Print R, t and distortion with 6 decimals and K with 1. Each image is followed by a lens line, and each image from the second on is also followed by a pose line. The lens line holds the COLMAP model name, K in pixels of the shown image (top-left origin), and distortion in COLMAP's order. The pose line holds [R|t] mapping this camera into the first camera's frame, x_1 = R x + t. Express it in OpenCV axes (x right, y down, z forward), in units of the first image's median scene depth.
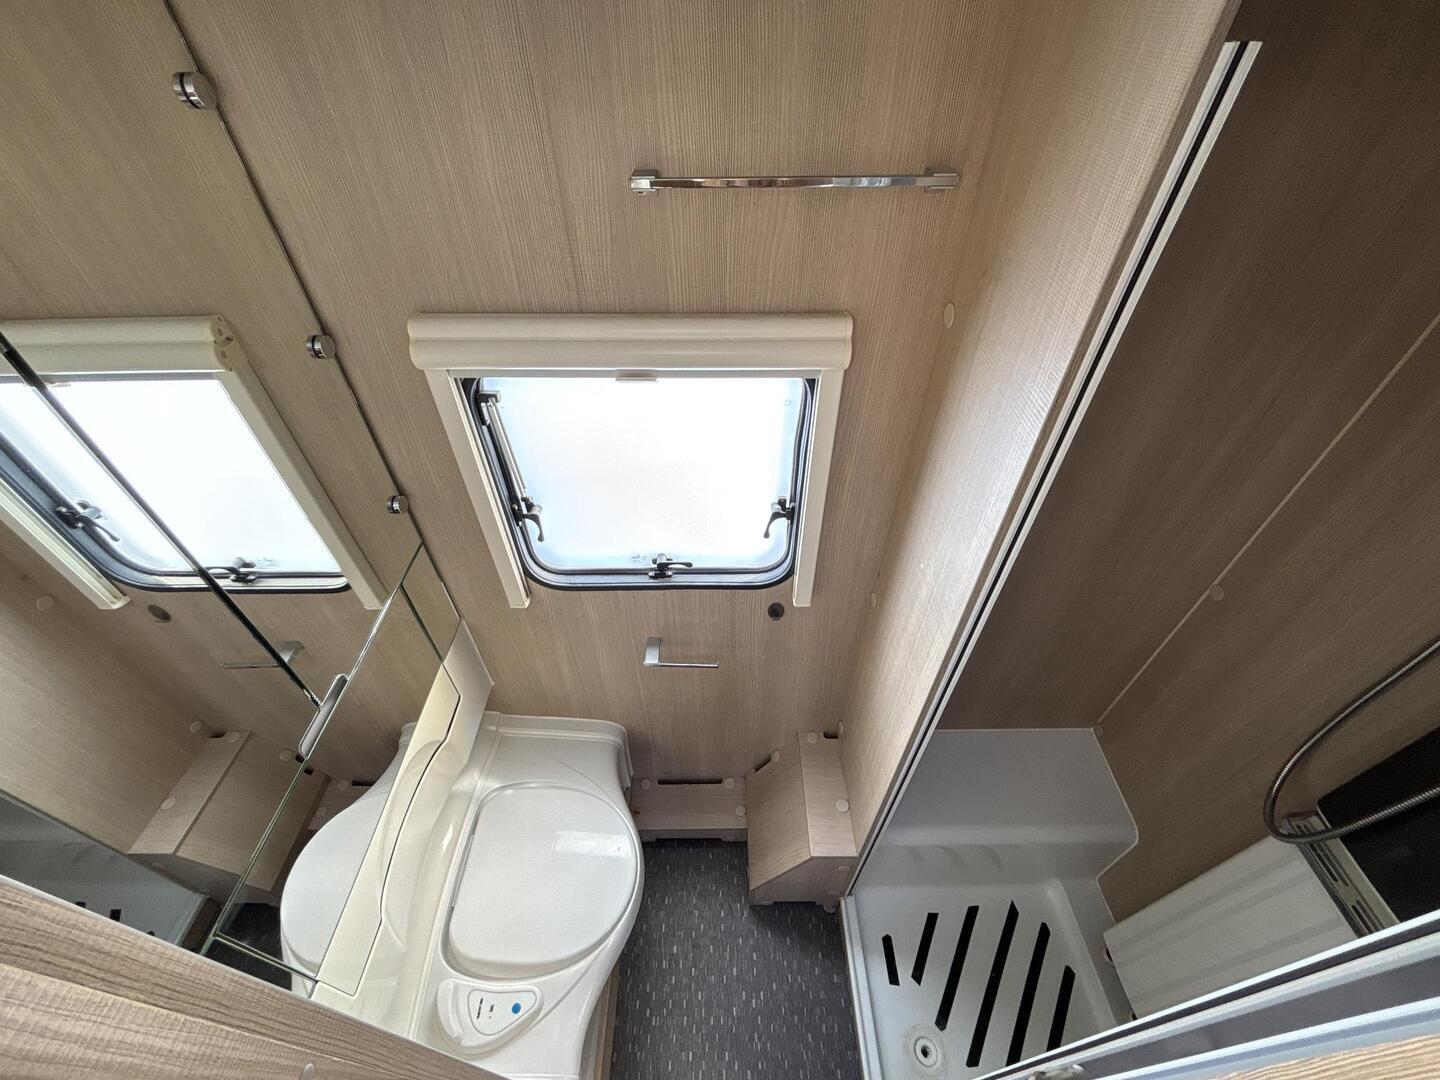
lens RADIAL K [[587.9, 0, 717.1], [0, 587.9, 540.1], [0, 0, 1]] dist [-0.002982, 0.000277]
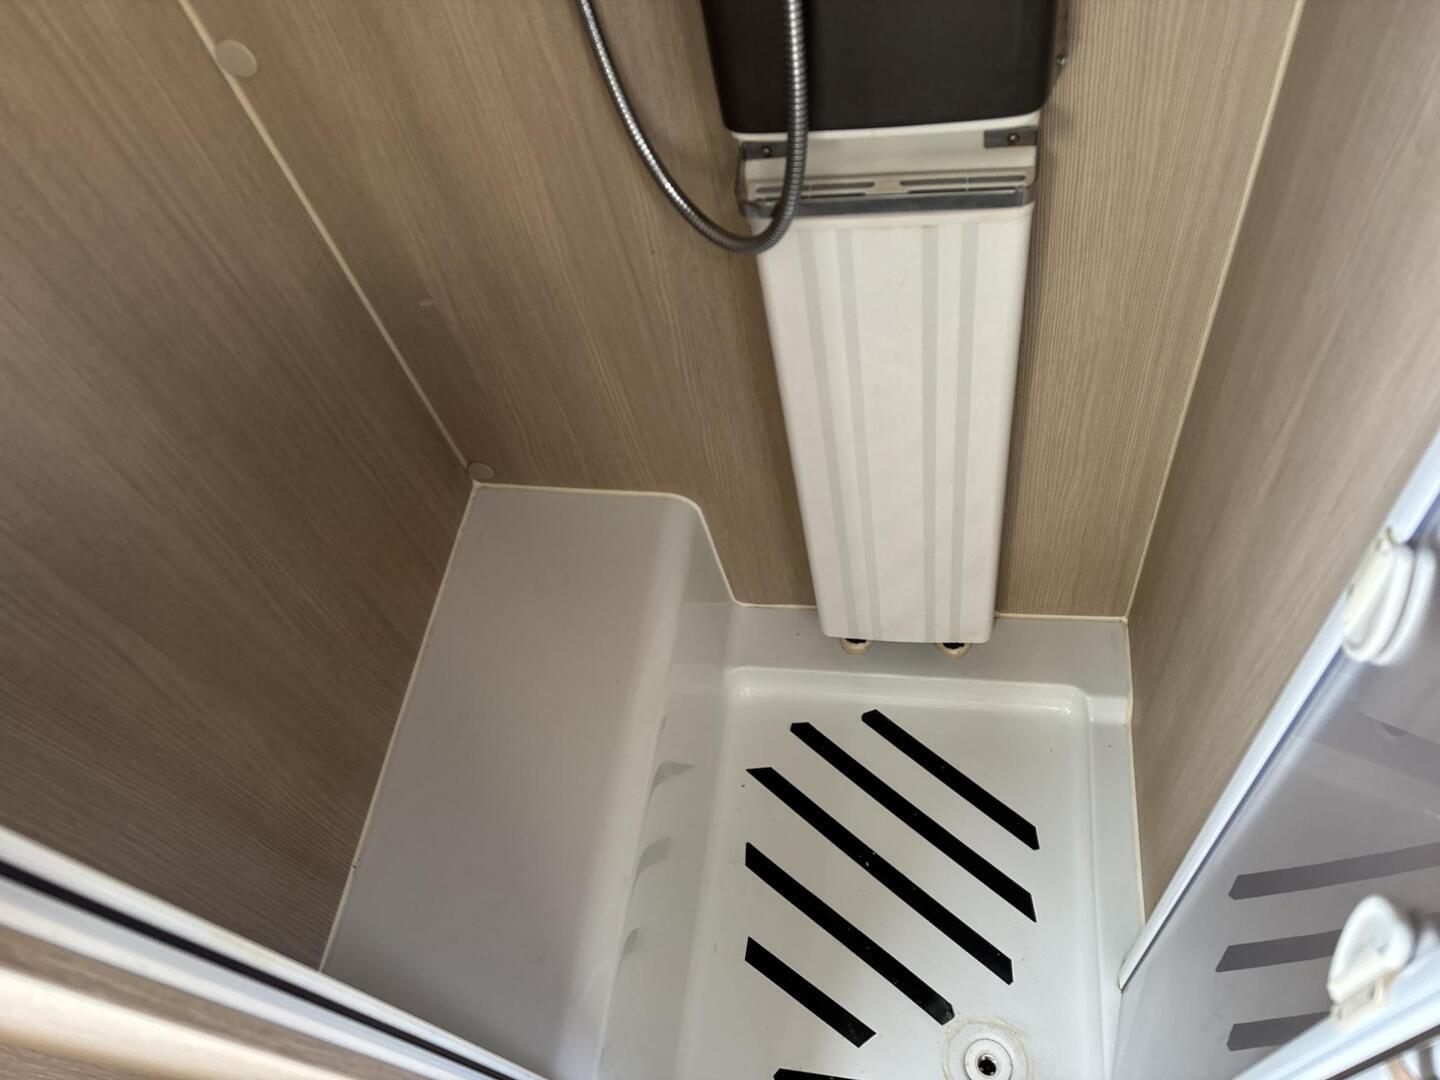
lens RADIAL K [[1104.4, 0, 720.0], [0, 1104.4, 540.0], [0, 0, 1]] dist [0.005708, 0.001773]
pose [[0.142394, -0.837207, 0.528024, 0.194644], [0.790023, 0.417514, 0.448940, 0.118962], [-0.596312, 0.353224, 0.720864, 0.316591]]
